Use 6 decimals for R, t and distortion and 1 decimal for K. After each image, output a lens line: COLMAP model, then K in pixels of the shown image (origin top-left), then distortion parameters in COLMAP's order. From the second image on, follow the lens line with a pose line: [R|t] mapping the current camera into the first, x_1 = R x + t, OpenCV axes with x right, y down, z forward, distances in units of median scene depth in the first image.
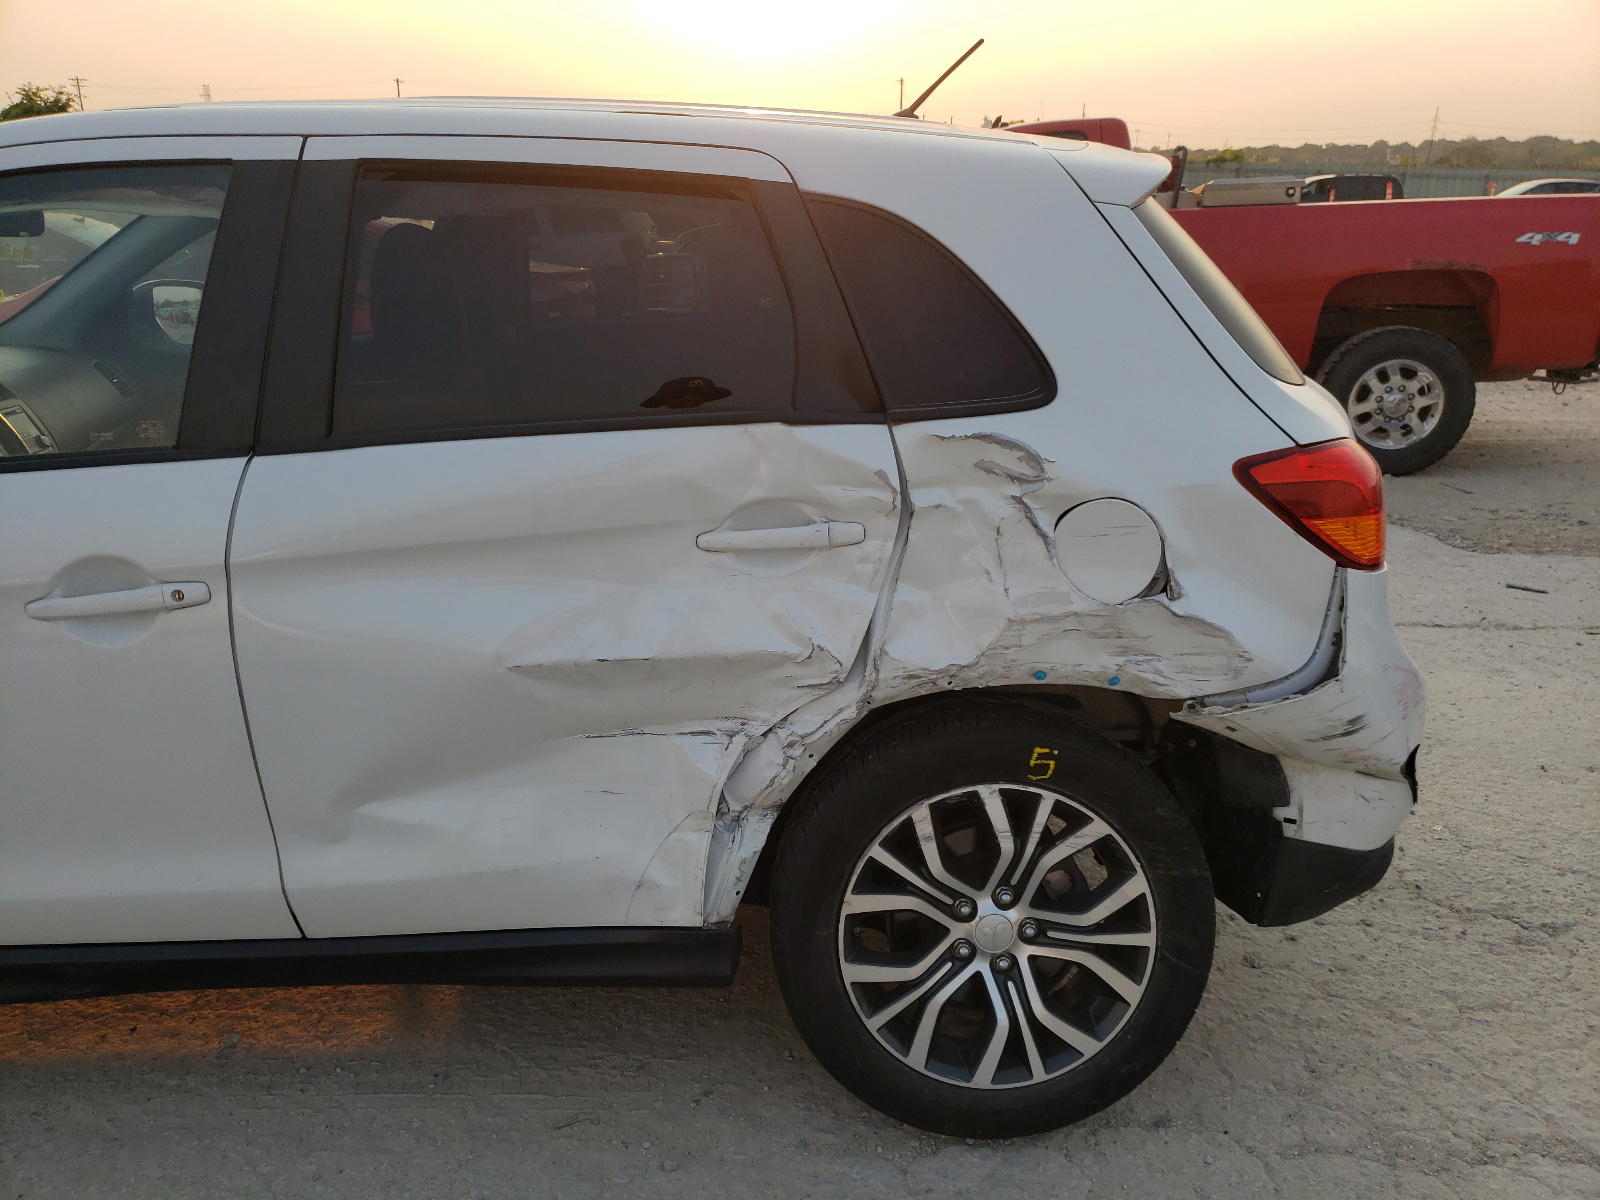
lens RADIAL K [[1219.7, 0, 794.4], [0, 1219.7, 601.5], [0, 0, 1]] dist [0.002938, -0.005046]
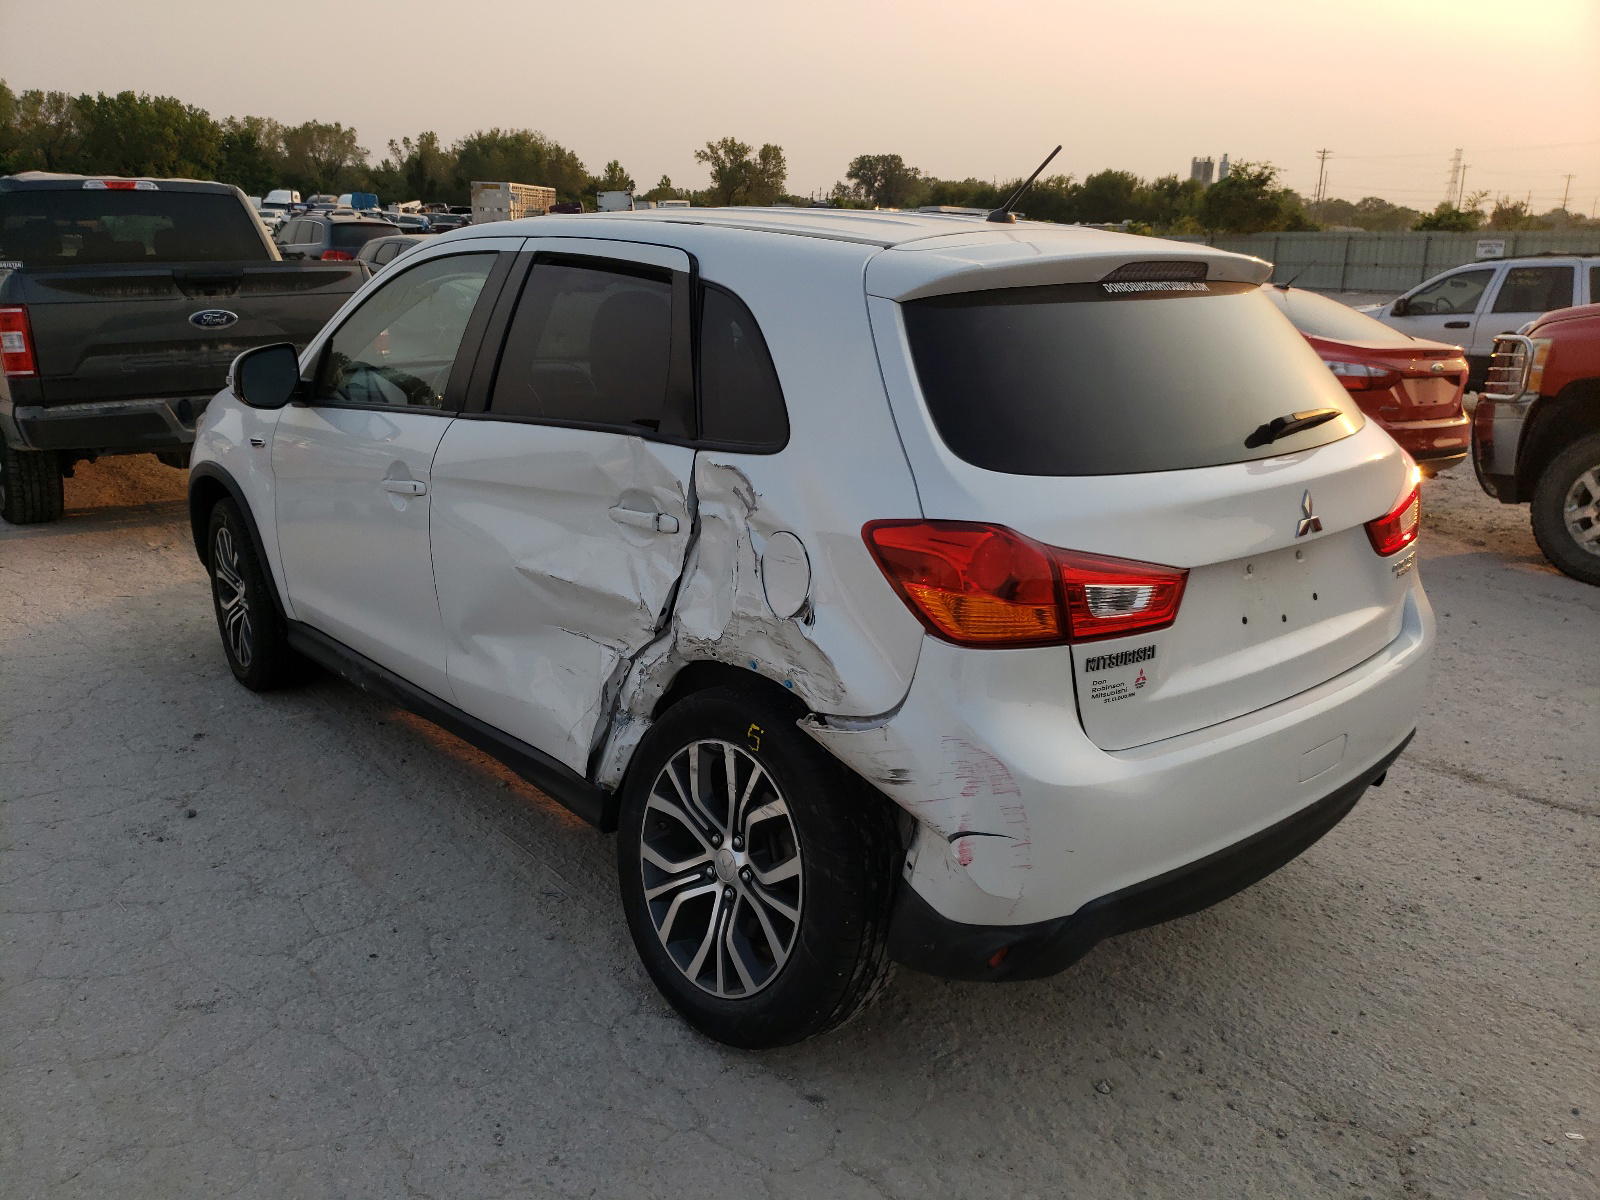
lens RADIAL K [[1219.7, 0, 791.3], [0, 1219.7, 607.9], [0, 0, 1]] dist [0.002938, -0.005046]
pose [[0.652058, 0.223088, -0.724605, 1.072847], [-0.255468, 0.964490, 0.067052, -0.085554], [0.713832, 0.141391, 0.685895, 0.156640]]
